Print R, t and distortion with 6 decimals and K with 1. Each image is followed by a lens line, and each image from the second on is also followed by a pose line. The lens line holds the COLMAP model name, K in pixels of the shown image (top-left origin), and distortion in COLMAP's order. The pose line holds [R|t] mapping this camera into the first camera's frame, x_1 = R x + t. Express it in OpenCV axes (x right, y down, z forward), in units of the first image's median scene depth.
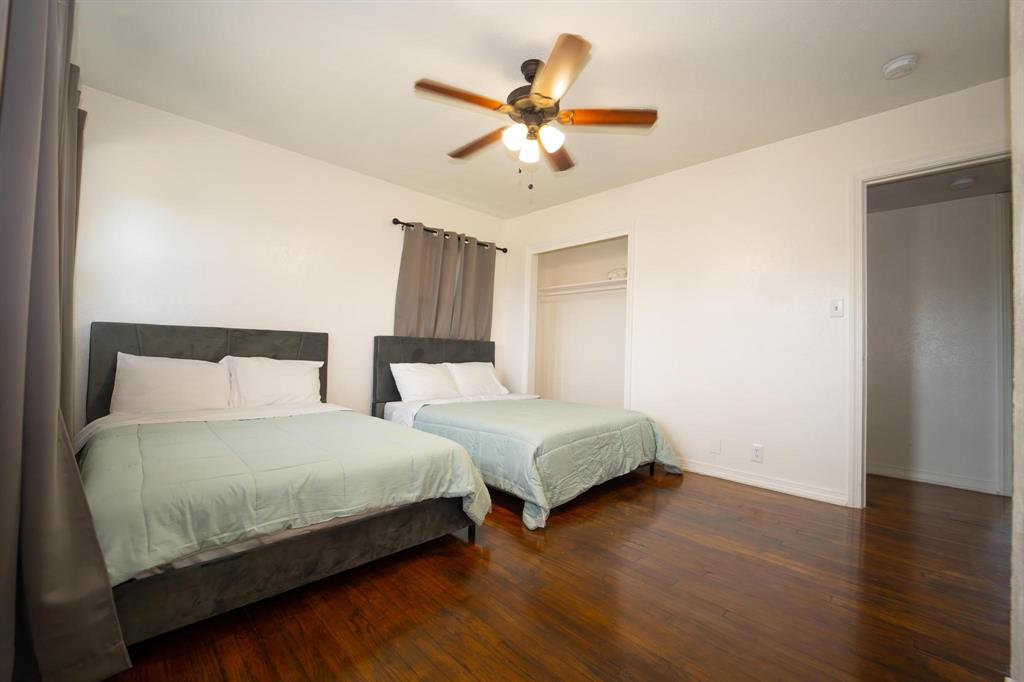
lens RADIAL K [[419.1, 0, 506.8], [0, 419.1, 337.2], [0, 0, 1]] dist [-0.019884, -0.000063]
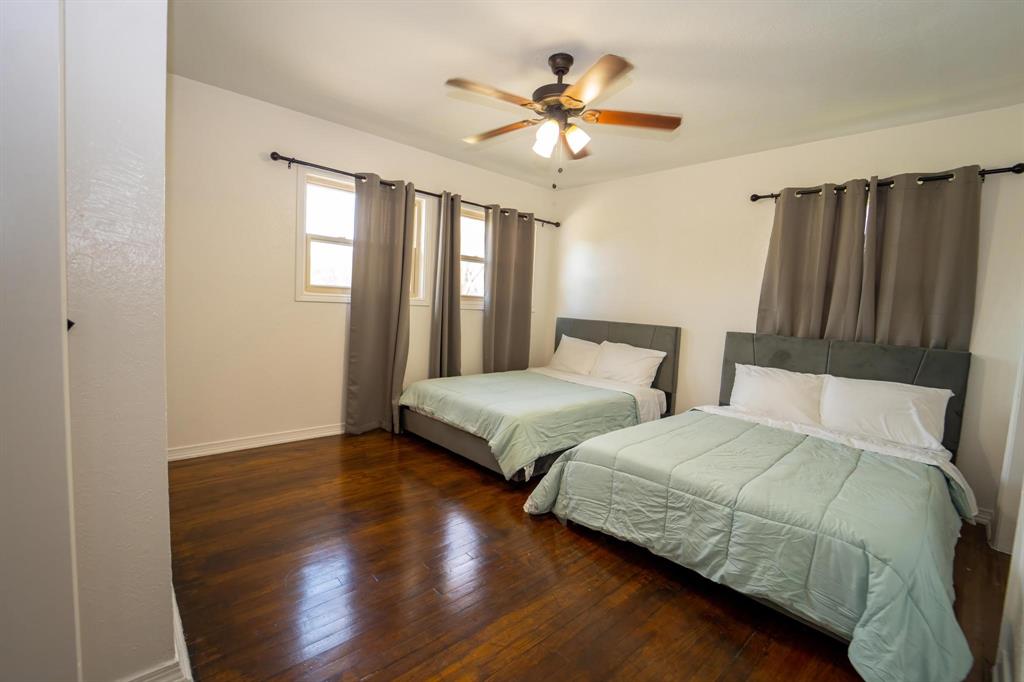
lens RADIAL K [[437.9, 0, 506.8], [0, 437.9, 334.9], [0, 0, 1]] dist [-0.021850, 0.000435]
pose [[-0.021990, 0.044884, -0.998750, 0.900769], [-0.024413, 0.998670, 0.045418, -0.037951], [0.999460, 0.025381, -0.020865, 0.730876]]
